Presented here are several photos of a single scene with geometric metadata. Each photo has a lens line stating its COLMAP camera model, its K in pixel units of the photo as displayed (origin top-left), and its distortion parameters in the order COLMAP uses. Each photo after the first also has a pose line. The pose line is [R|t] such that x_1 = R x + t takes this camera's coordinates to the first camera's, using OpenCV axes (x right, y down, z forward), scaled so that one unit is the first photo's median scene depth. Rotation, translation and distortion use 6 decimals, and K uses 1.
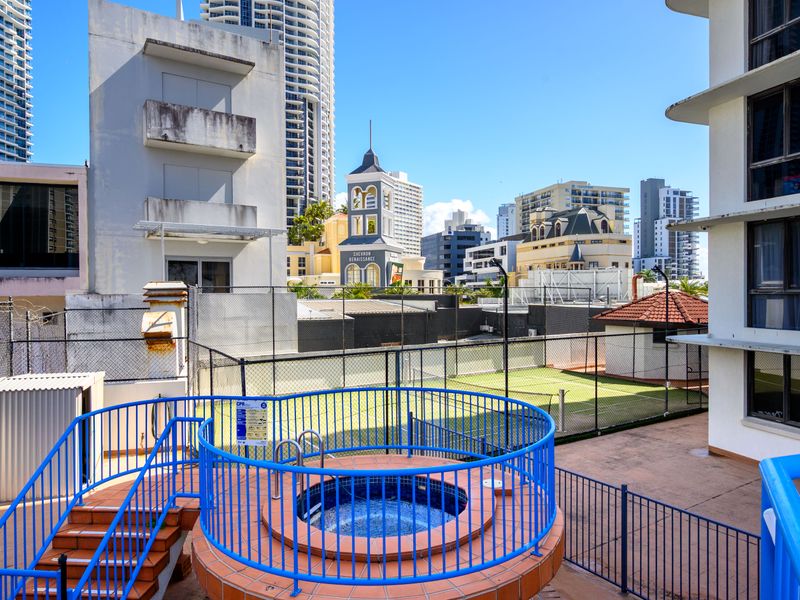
lens RADIAL K [[527.2, 0, 403.0], [0, 527.2, 301.3], [0, 0, 1]] dist [-0.000907, 0.000224]
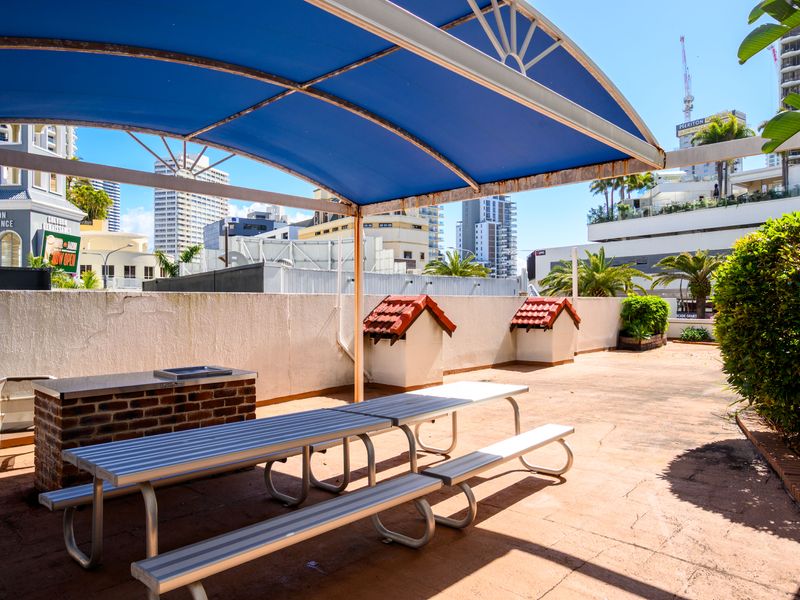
lens RADIAL K [[527.2, 0, 403.0], [0, 527.2, 301.3], [0, 0, 1]] dist [-0.000907, 0.000224]
pose [[0.960738, 0.005953, 0.277394, 0.157274], [-0.000525, 0.999807, -0.019641, 0.015866], [-0.277457, 0.018724, 0.960556, 0.209461]]
